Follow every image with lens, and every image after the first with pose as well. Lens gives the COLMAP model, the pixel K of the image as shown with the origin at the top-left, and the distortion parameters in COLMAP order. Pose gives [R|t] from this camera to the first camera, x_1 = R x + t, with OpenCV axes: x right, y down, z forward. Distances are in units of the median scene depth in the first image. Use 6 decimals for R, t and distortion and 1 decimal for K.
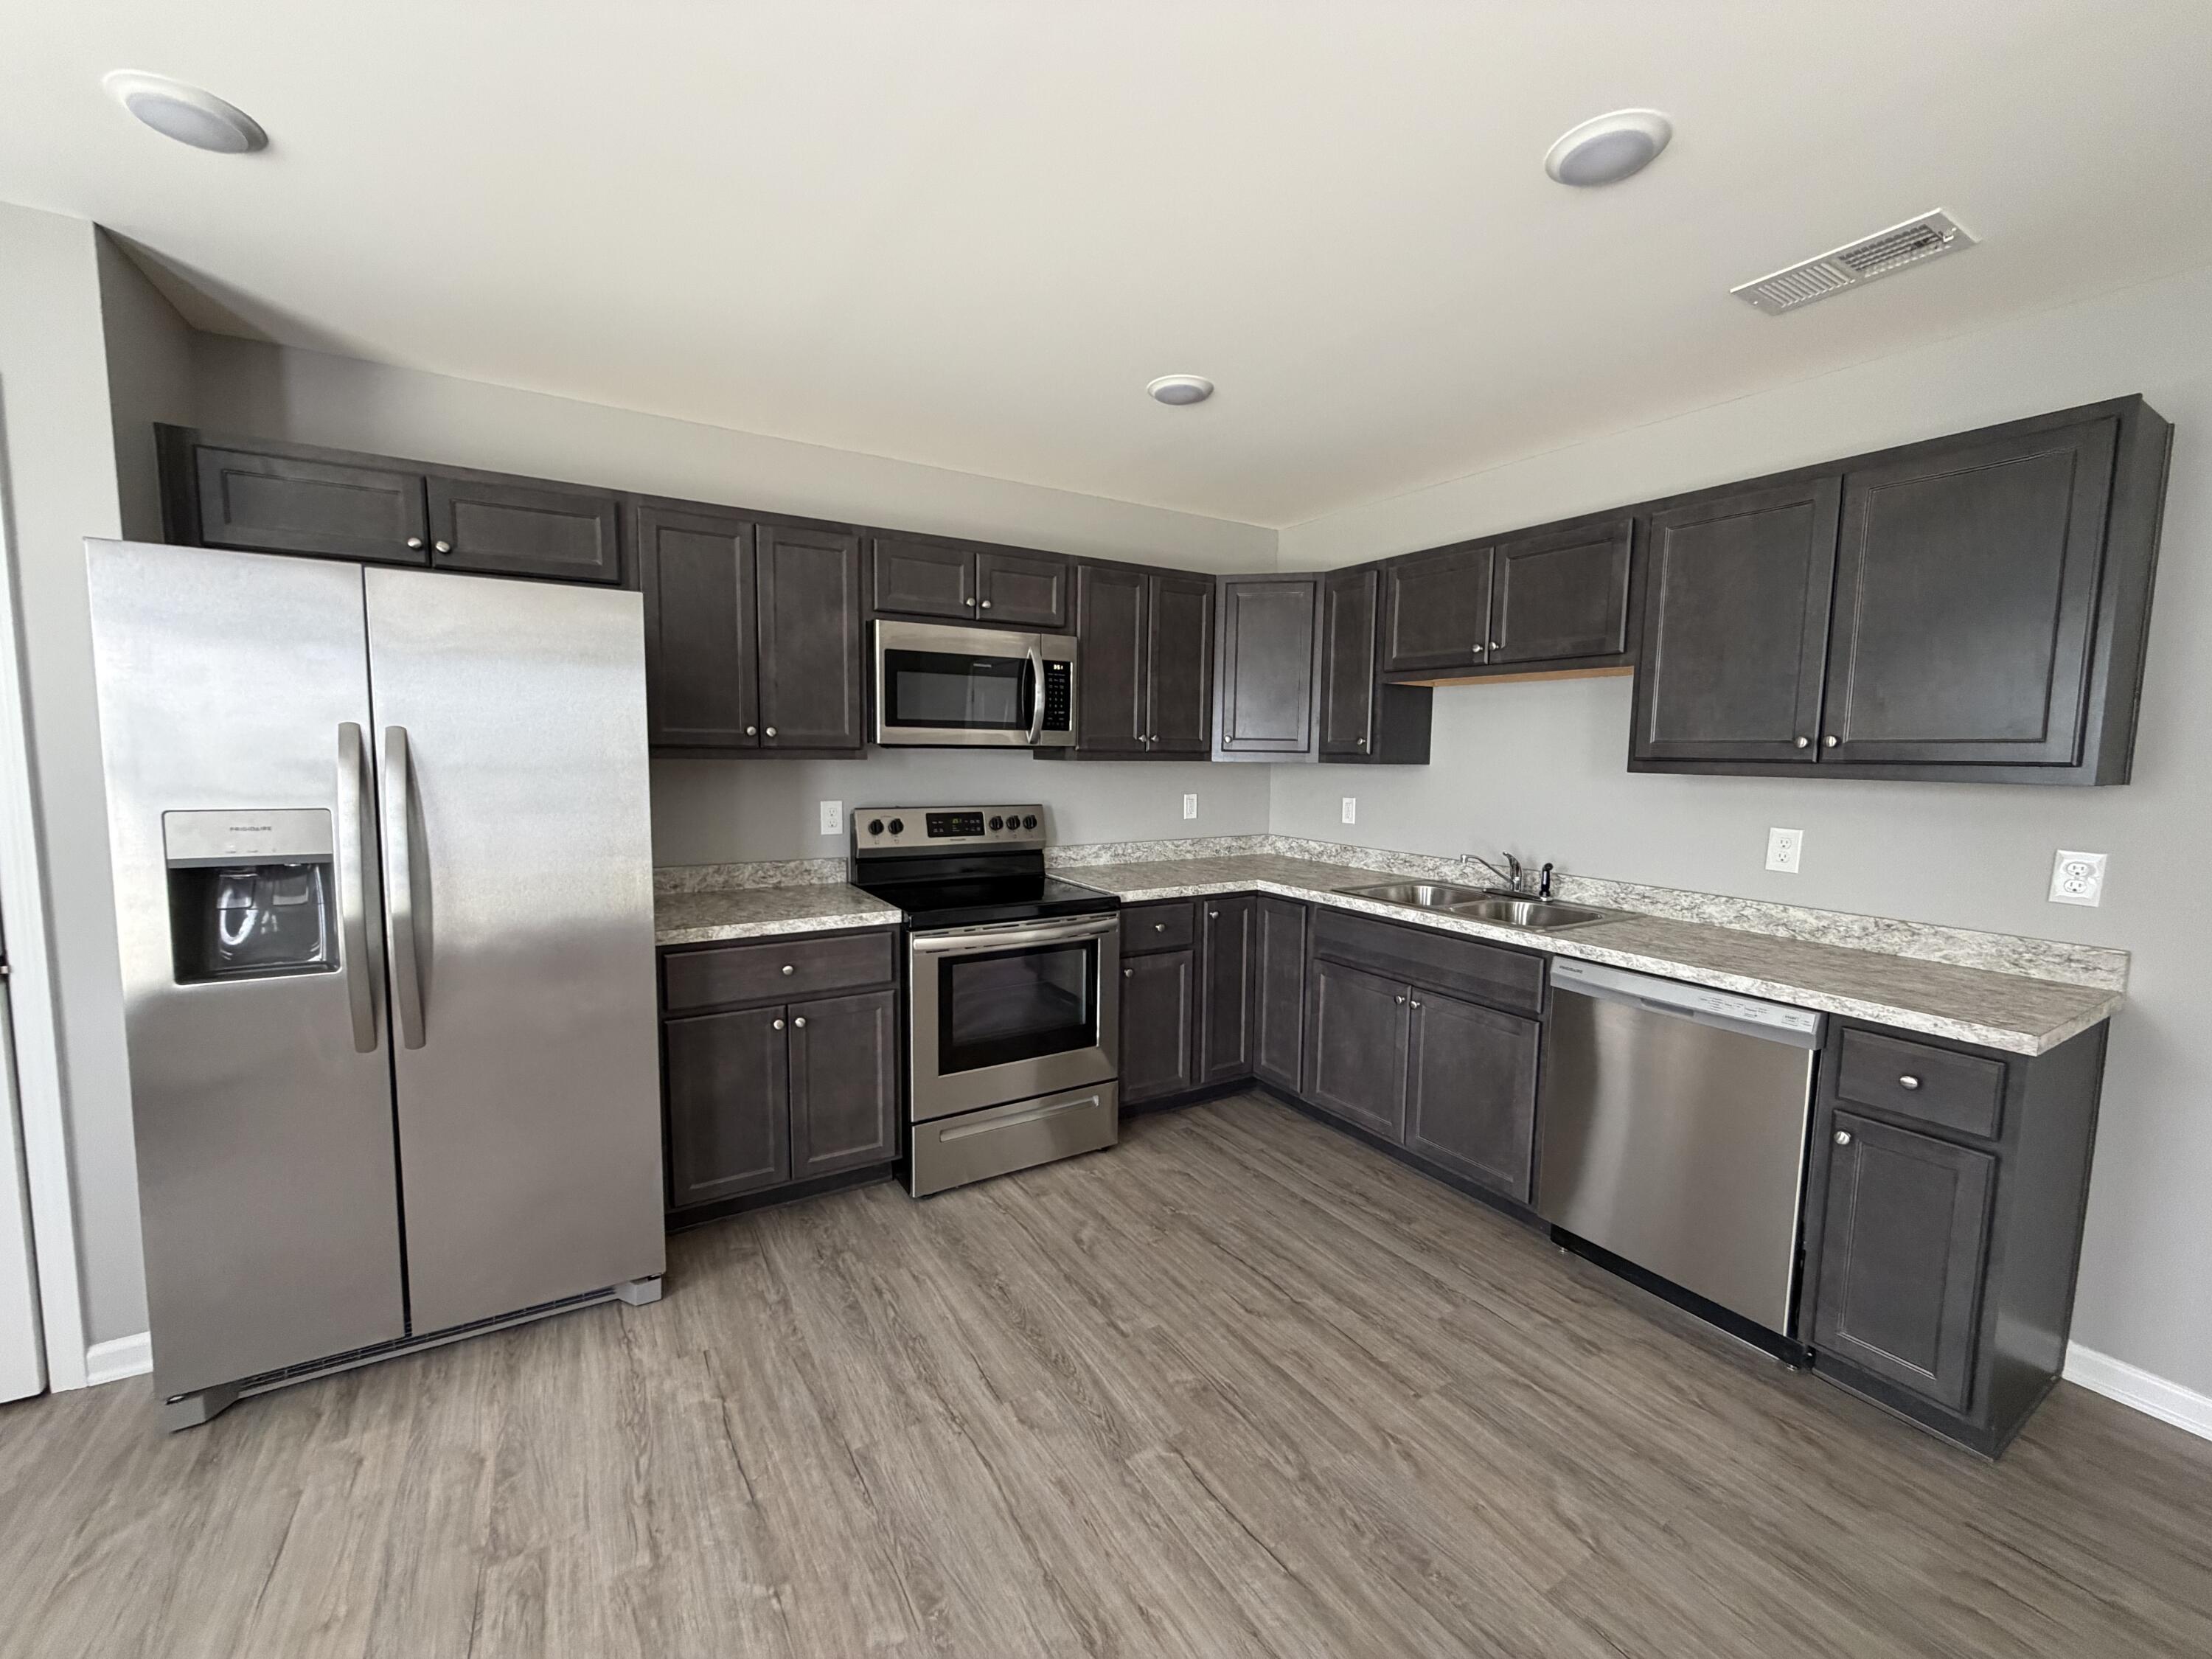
lens RADIAL K [[876.9, 0, 1097.6], [0, 876.9, 831.2], [0, 0, 1]] dist [-0.001447, 0.000058]
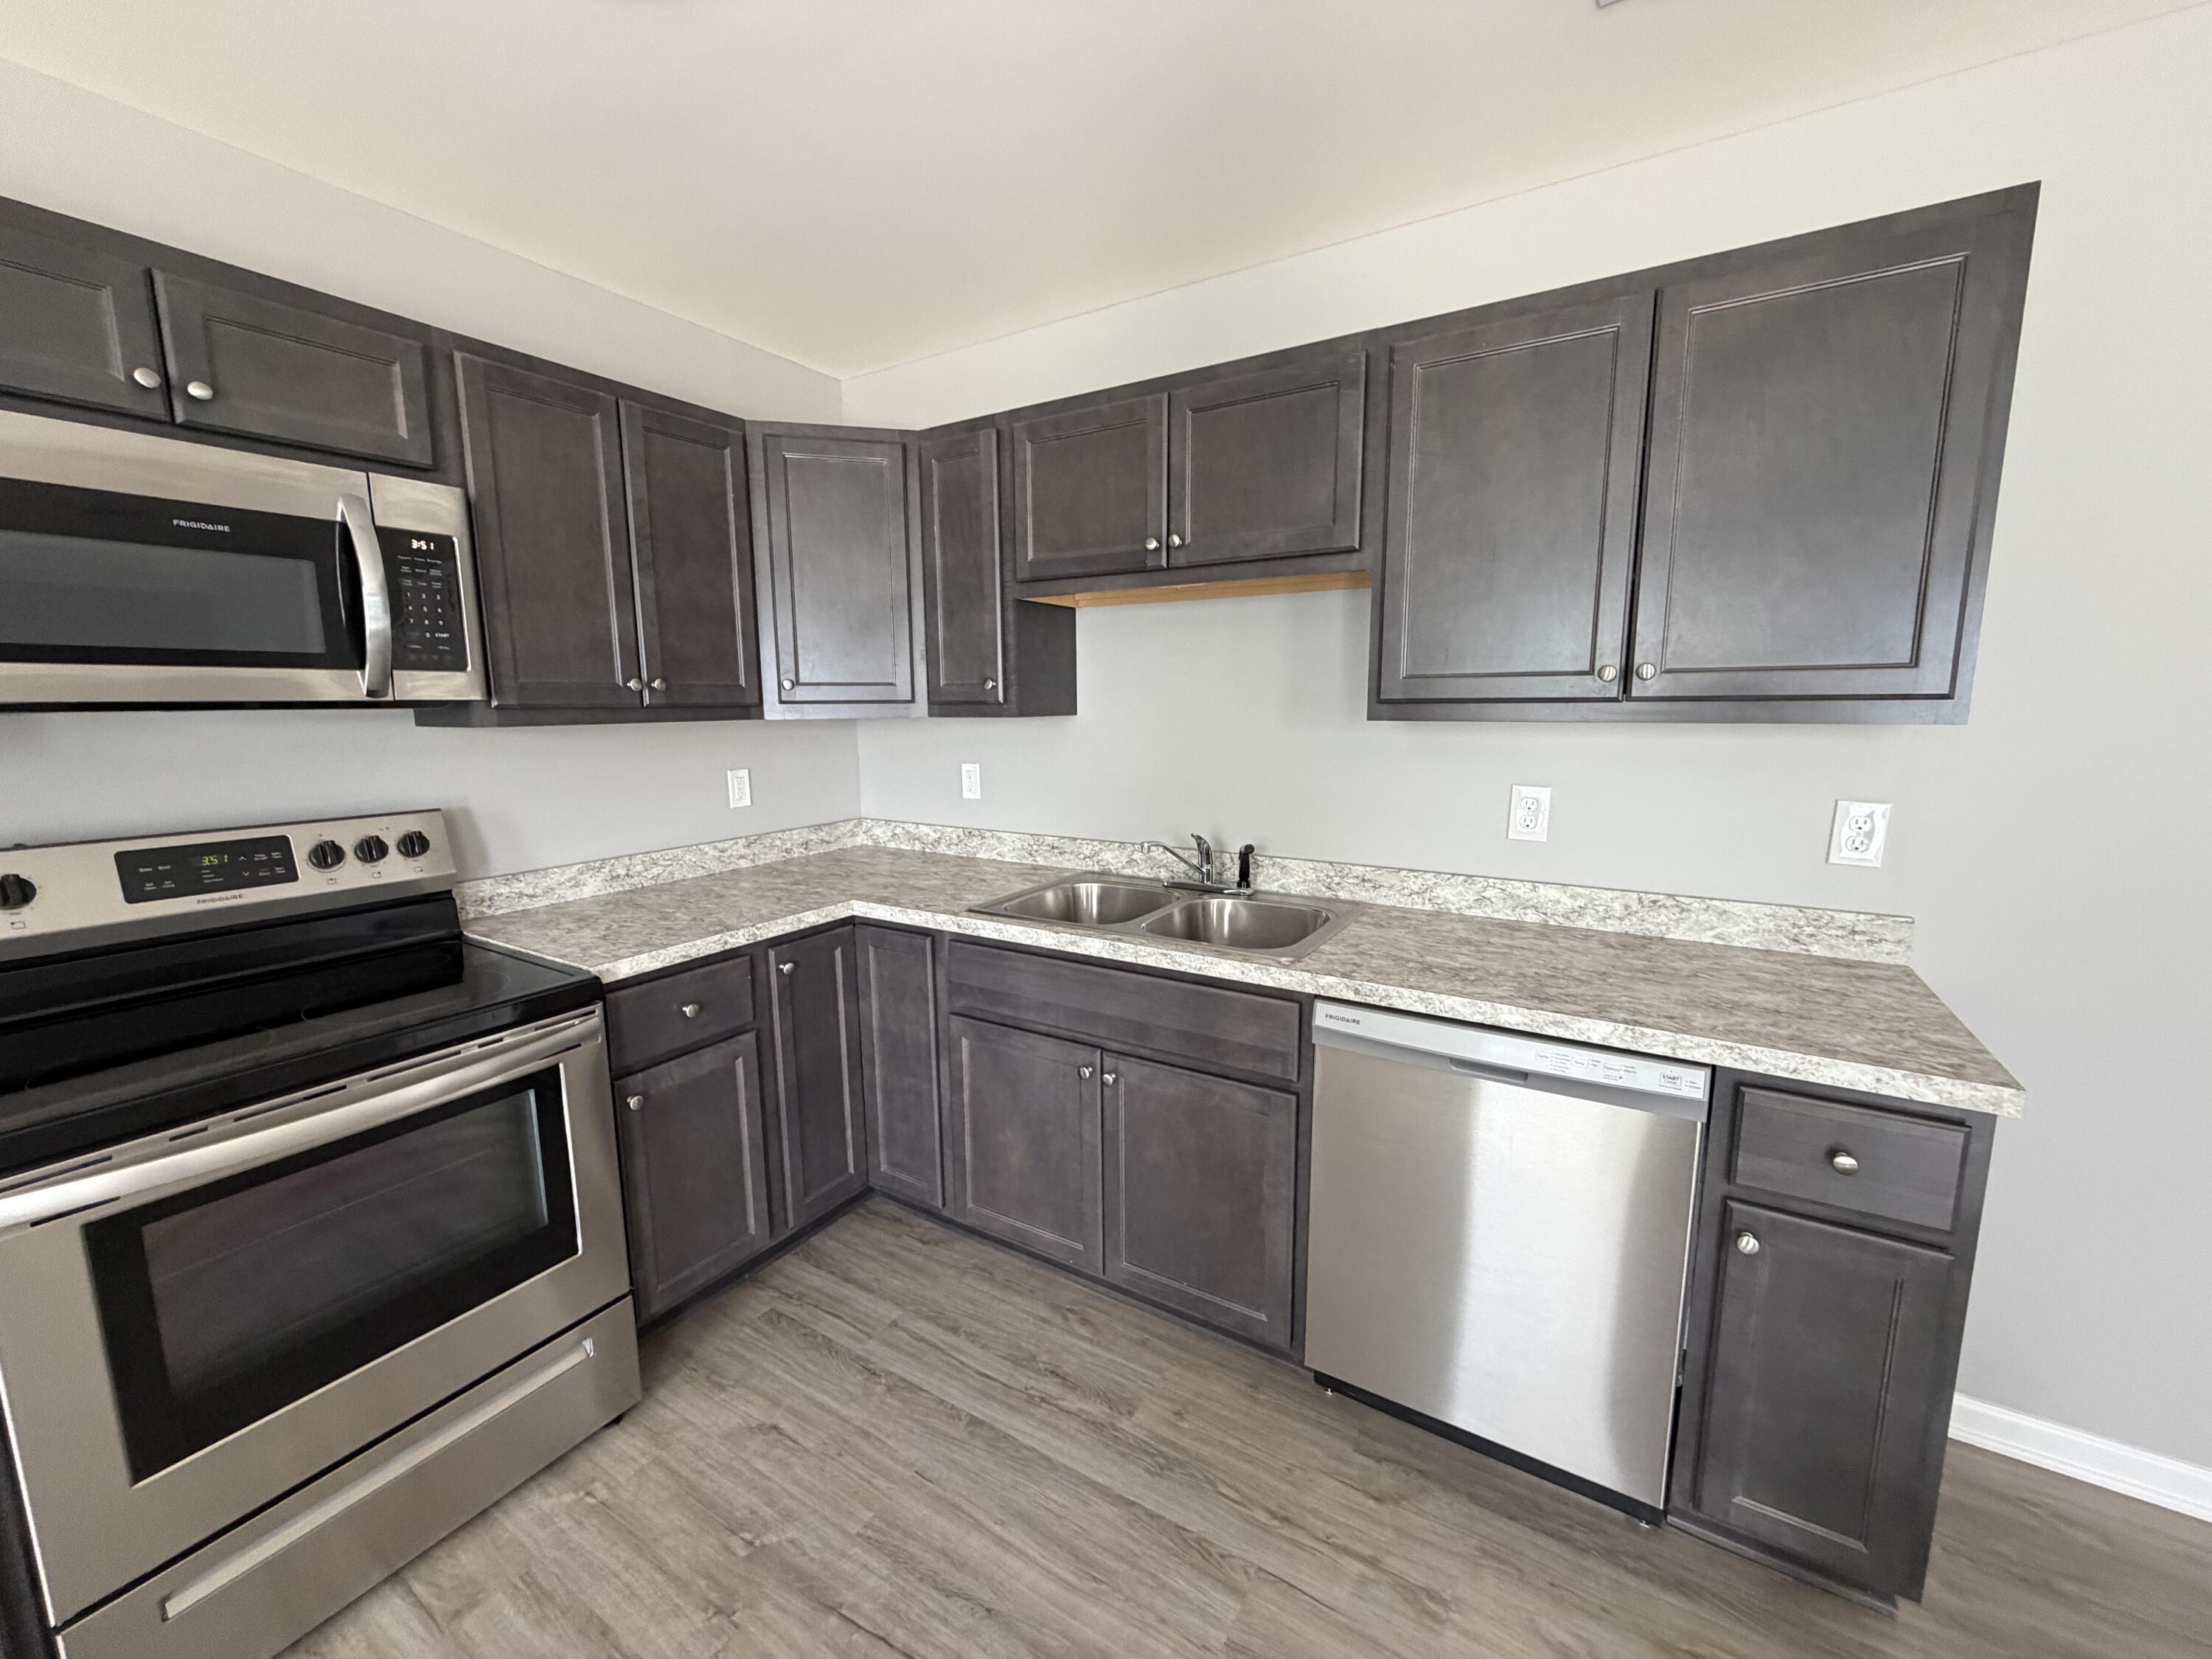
lens RADIAL K [[880.6, 0, 1096.8], [0, 880.6, 831.4], [0, 0, 1]] dist [0.001199, 0.000156]
pose [[0.893093, -0.086915, 0.441396, 0.065342], [0.061942, 0.995572, 0.070708, -0.033621], [-0.445587, -0.035808, 0.894522, 0.366018]]
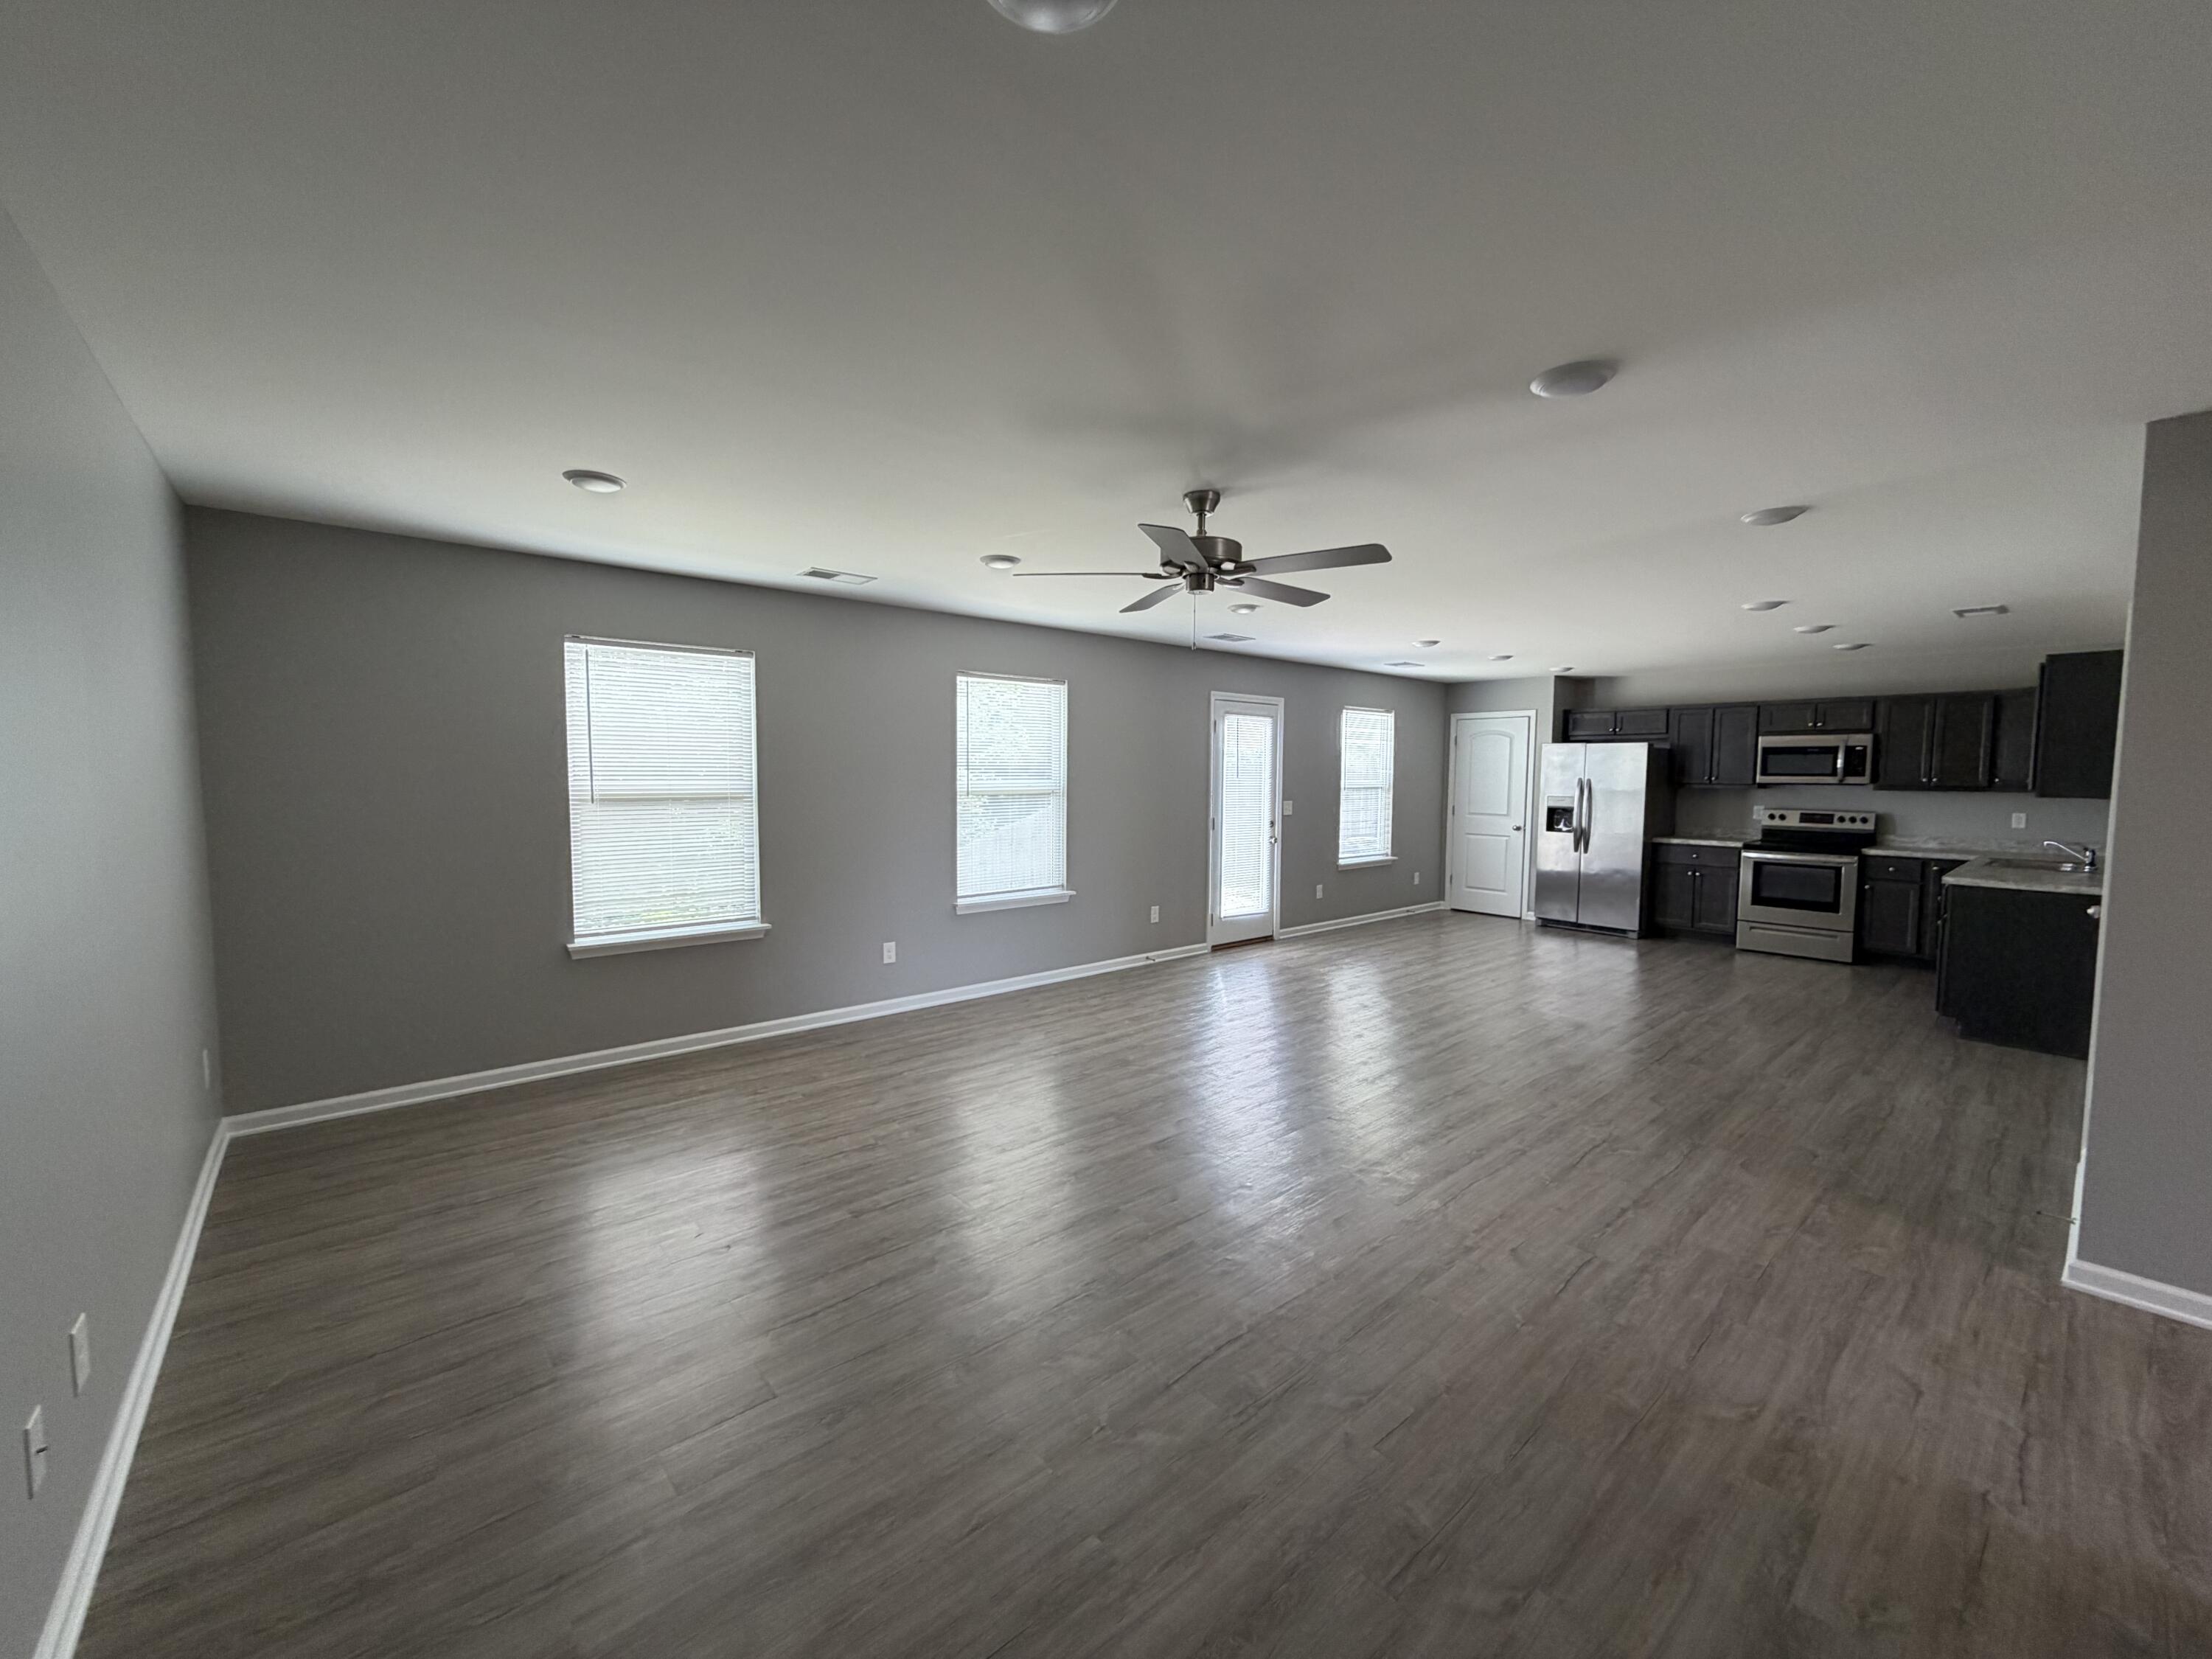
lens RADIAL K [[881.2, 0, 1099.1], [0, 881.2, 831.4], [0, 0, 1]] dist [-0.000316, 0.000076]
pose [[0.166723, 0.054114, -0.984518, 1.871028], [-0.098537, 0.994409, 0.037971, 0.129225], [0.981068, 0.090681, 0.171123, -1.270926]]
